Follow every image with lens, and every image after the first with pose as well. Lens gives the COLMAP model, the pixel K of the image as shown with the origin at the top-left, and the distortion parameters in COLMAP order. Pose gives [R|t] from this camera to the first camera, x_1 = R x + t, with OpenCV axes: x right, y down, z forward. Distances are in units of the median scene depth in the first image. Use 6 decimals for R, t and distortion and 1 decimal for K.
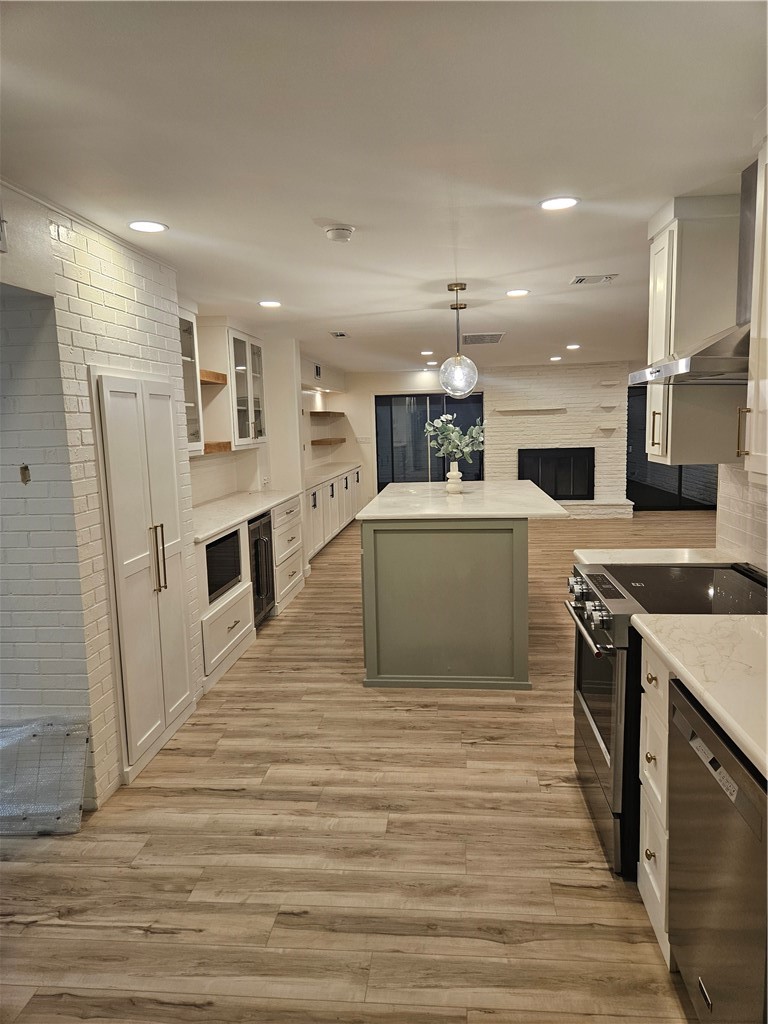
lens RADIAL K [[678.2, 0, 381.6], [0, 678.2, 513.3], [0, 0, 1]] dist [0.071589, -0.066266]
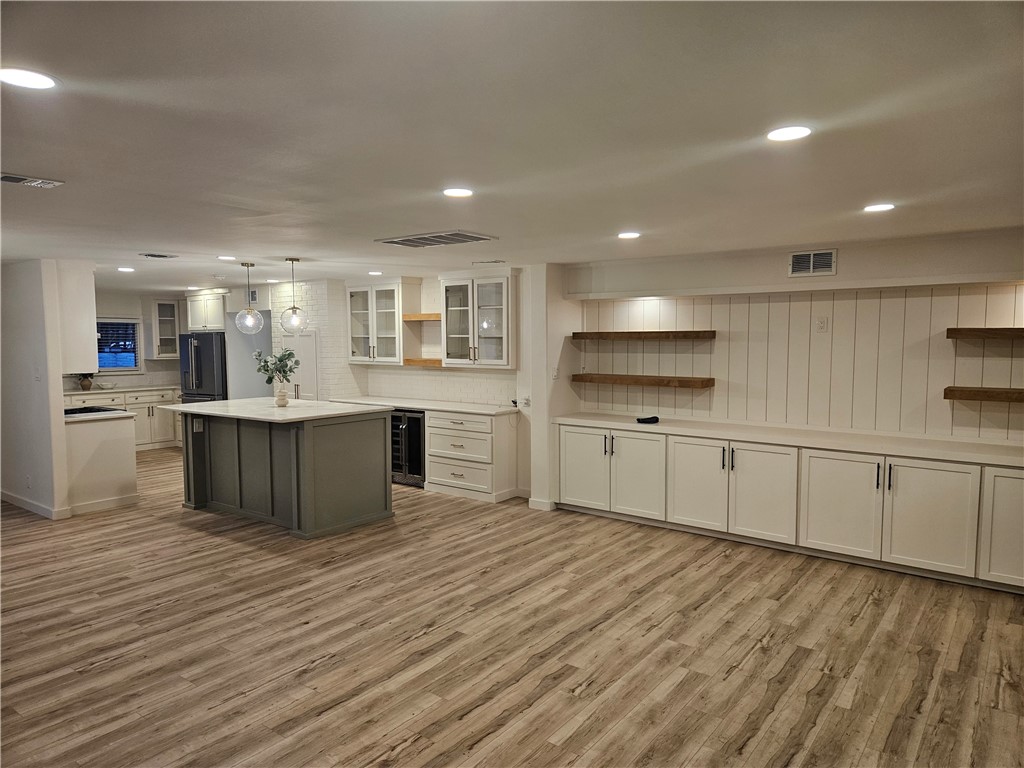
lens RADIAL K [[678.2, 0, 520.8], [0, 678.2, 386.5], [0, 0, 1]] dist [0.071589, -0.066266]
pose [[-0.511038, 0.090026, -0.854831, 0.461544], [-0.099161, 0.981686, 0.162667, -0.150224], [0.853819, 0.167895, -0.492752, 0.932062]]
